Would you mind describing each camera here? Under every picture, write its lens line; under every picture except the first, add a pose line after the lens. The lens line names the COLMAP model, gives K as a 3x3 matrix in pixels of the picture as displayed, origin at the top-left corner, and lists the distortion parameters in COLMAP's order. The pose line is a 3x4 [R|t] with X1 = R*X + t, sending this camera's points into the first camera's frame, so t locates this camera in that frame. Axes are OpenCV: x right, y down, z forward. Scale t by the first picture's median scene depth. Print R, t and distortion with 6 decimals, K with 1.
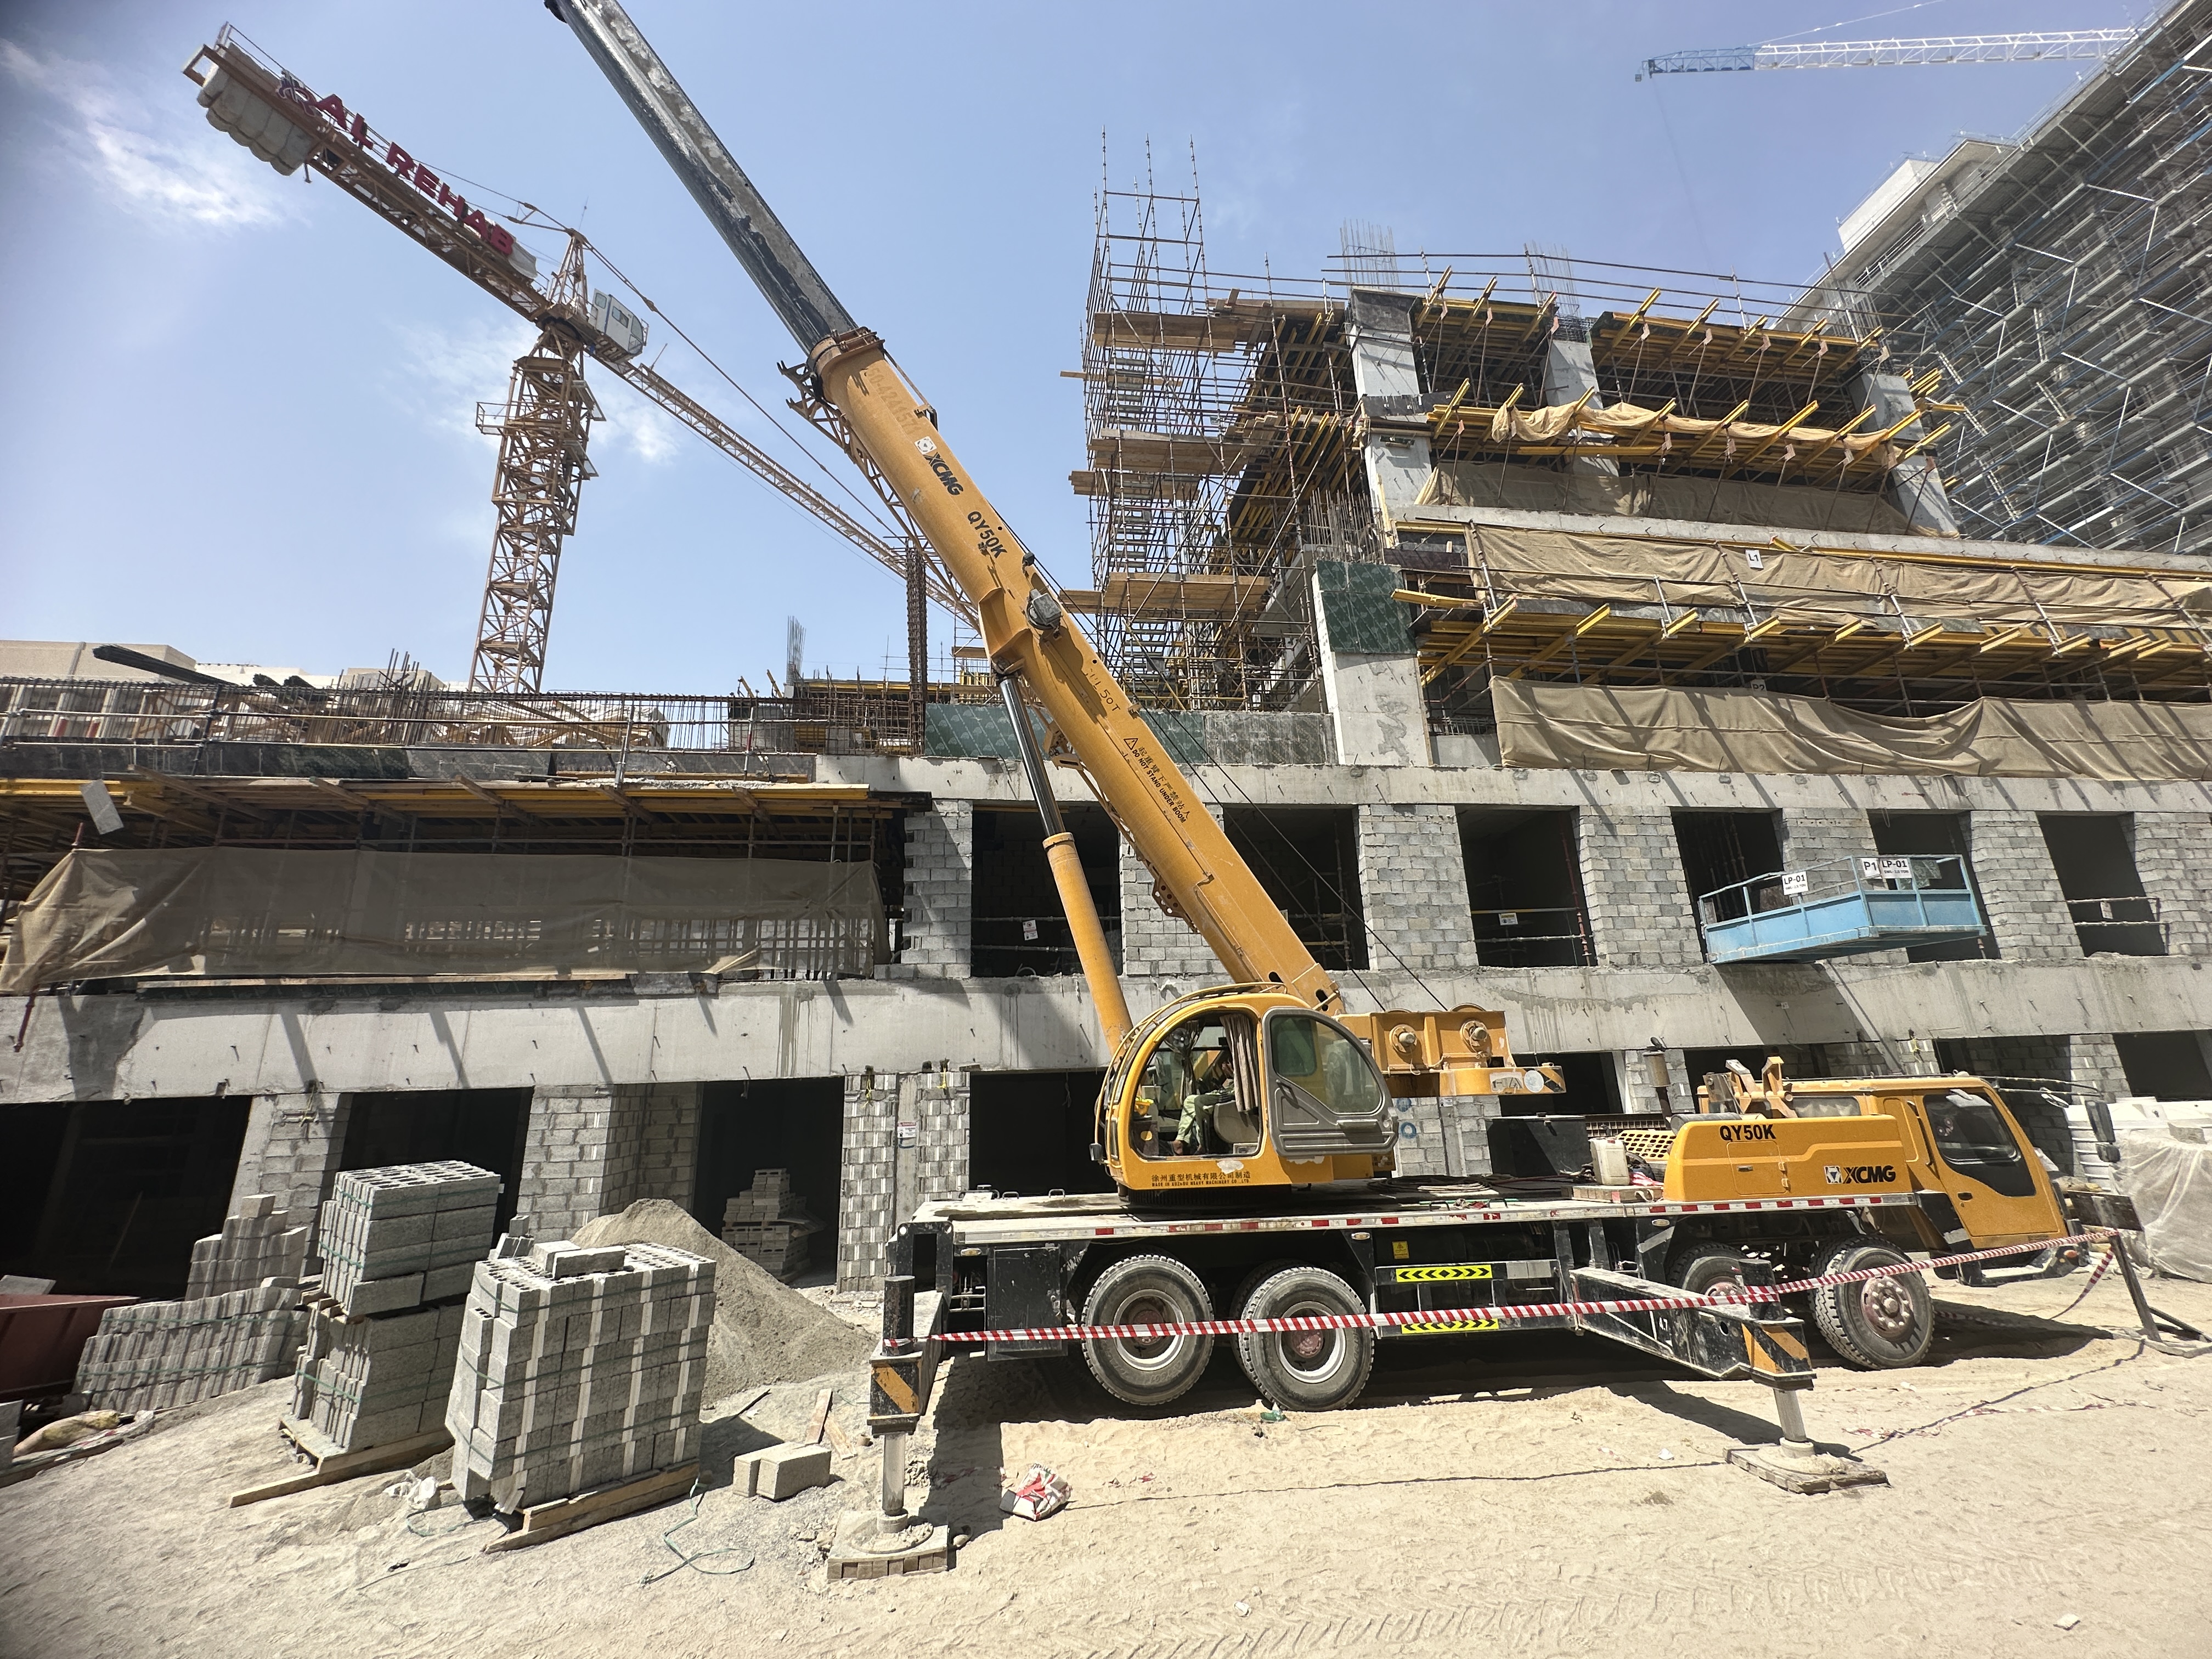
lens RADIAL K [[886.0, 0, 1106.0], [0, 886.0, 829.5], [0, 0, 1]] dist [-0.015141, 0.003992]
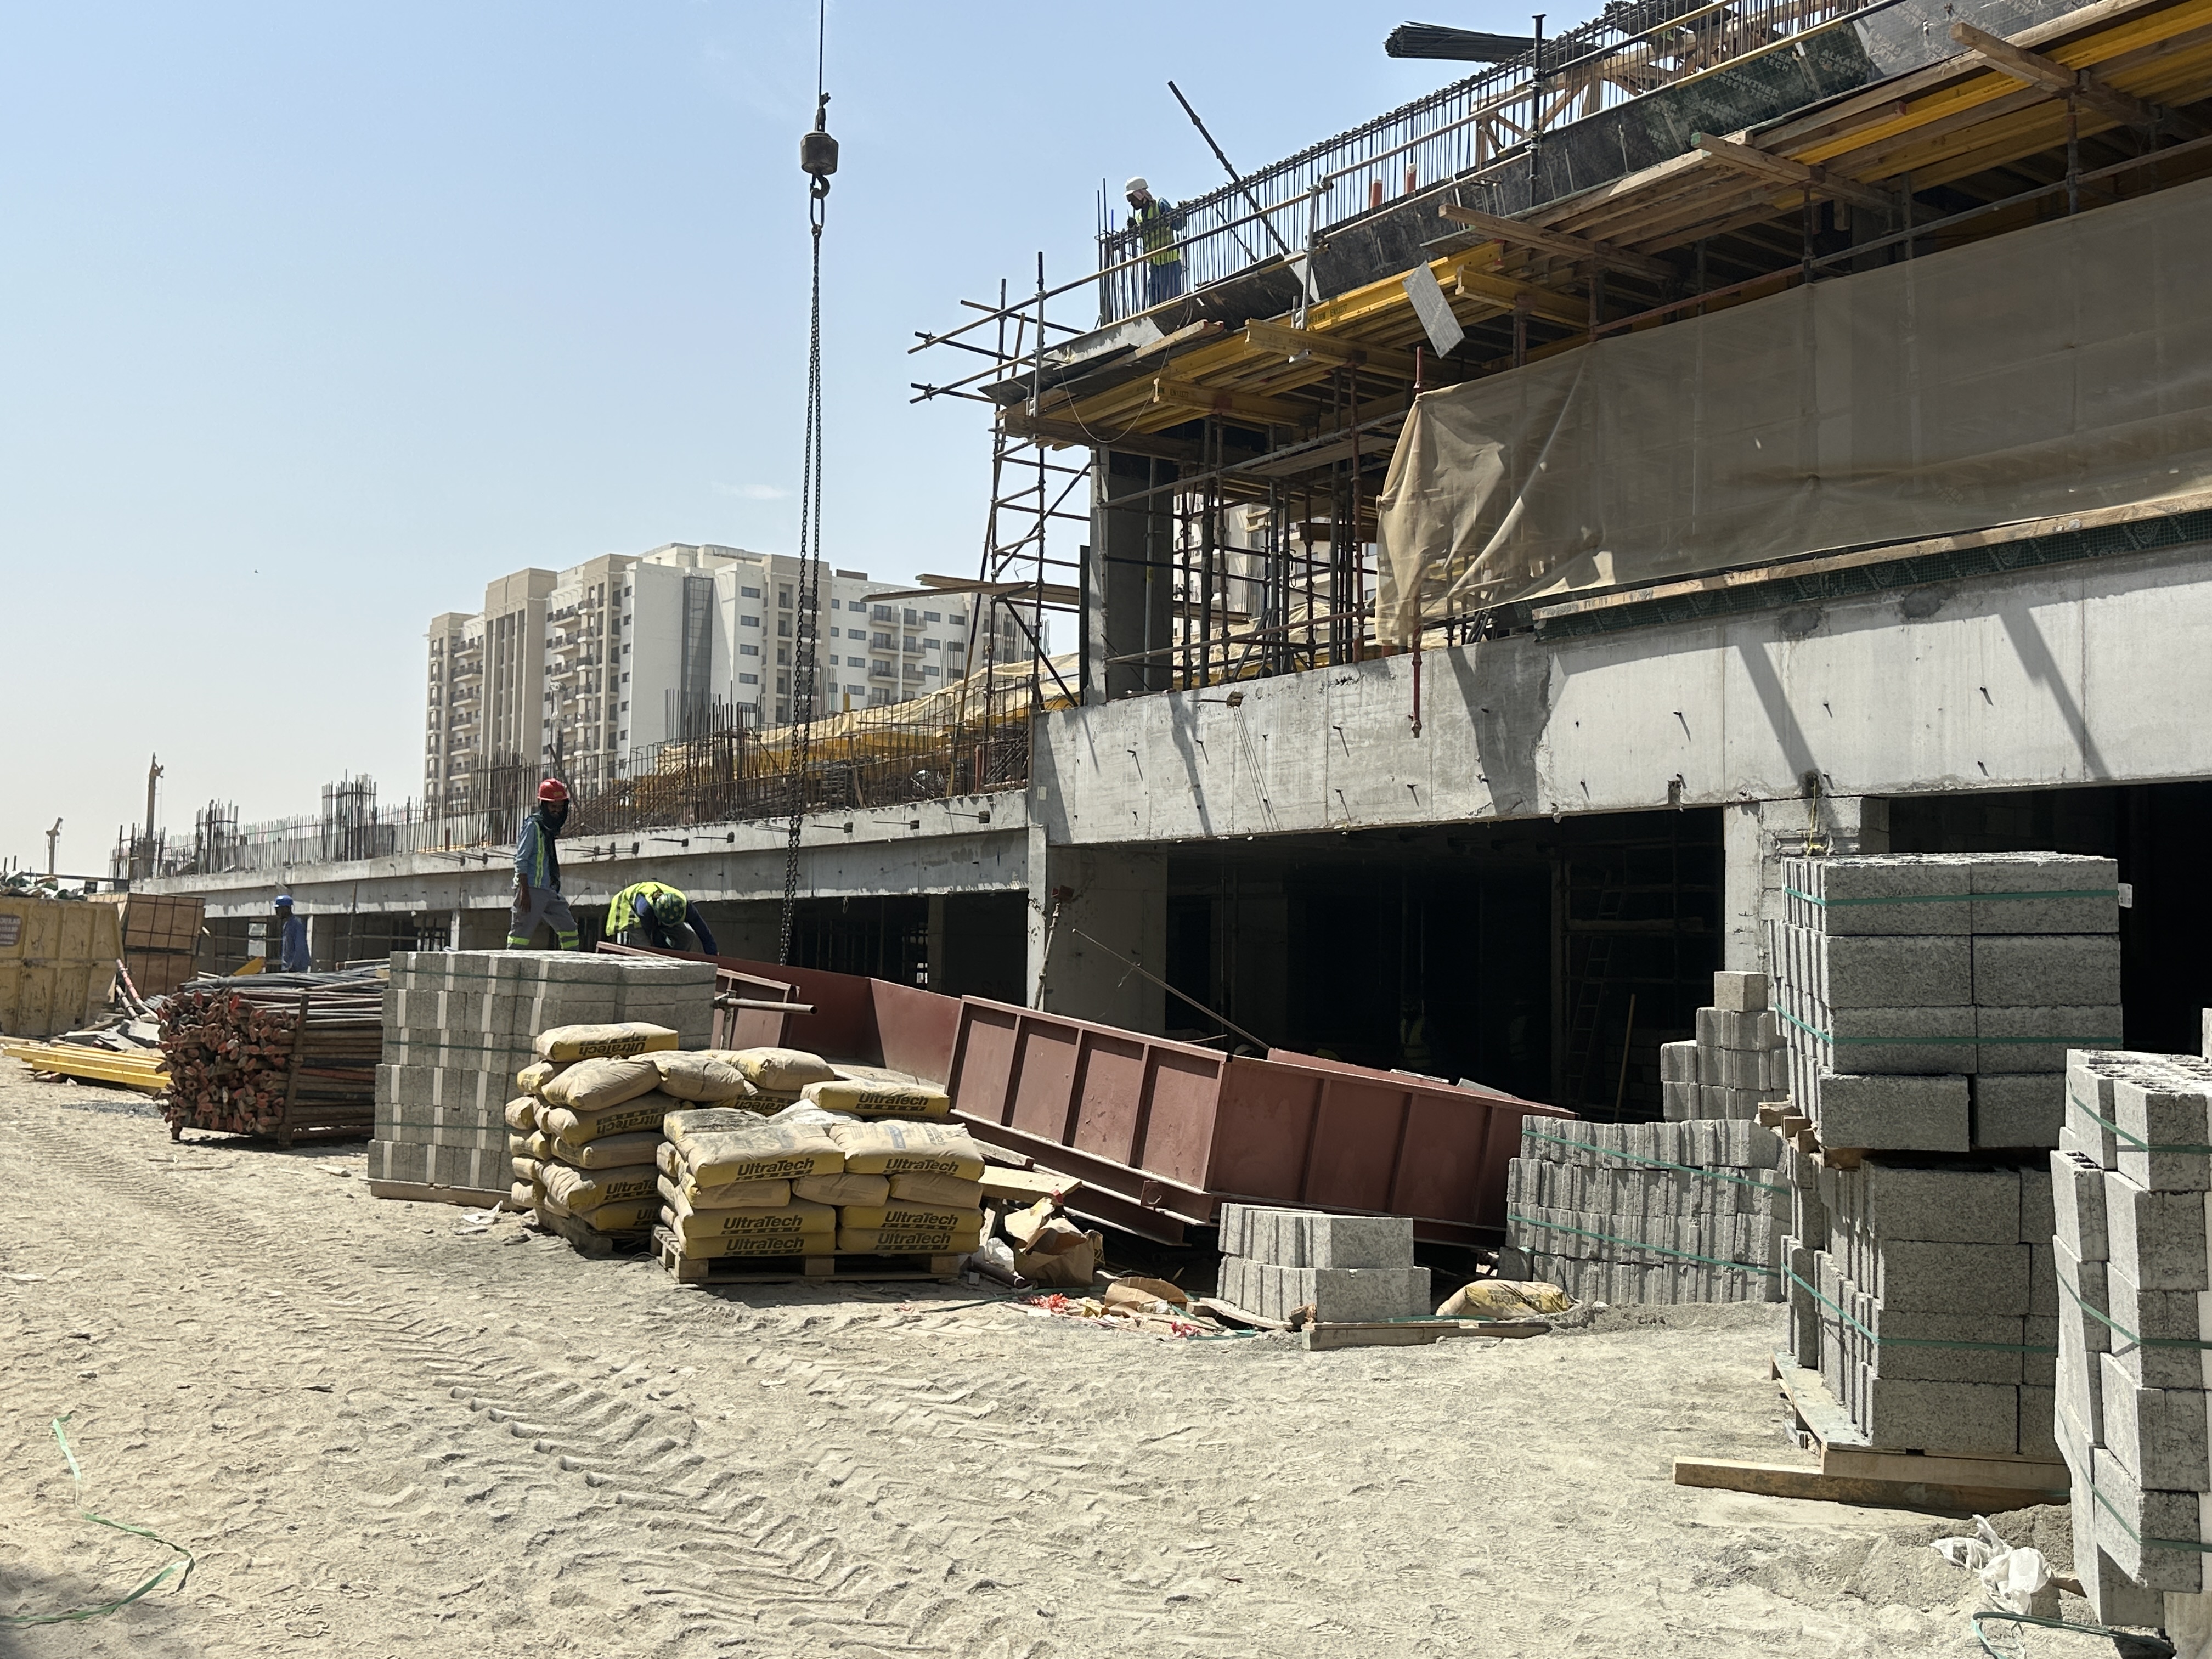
lens RADIAL K [[2079.4, 0, 1106.0], [0, 2079.4, 829.5], [0, 0, 1]] dist [0.143112, -0.300263]
pose [[0.461884, -0.007032, -0.886912, -0.062439], [0.214276, 0.971233, 0.103889, 0.120433], [0.860668, -0.238029, 0.450104, 0.147686]]
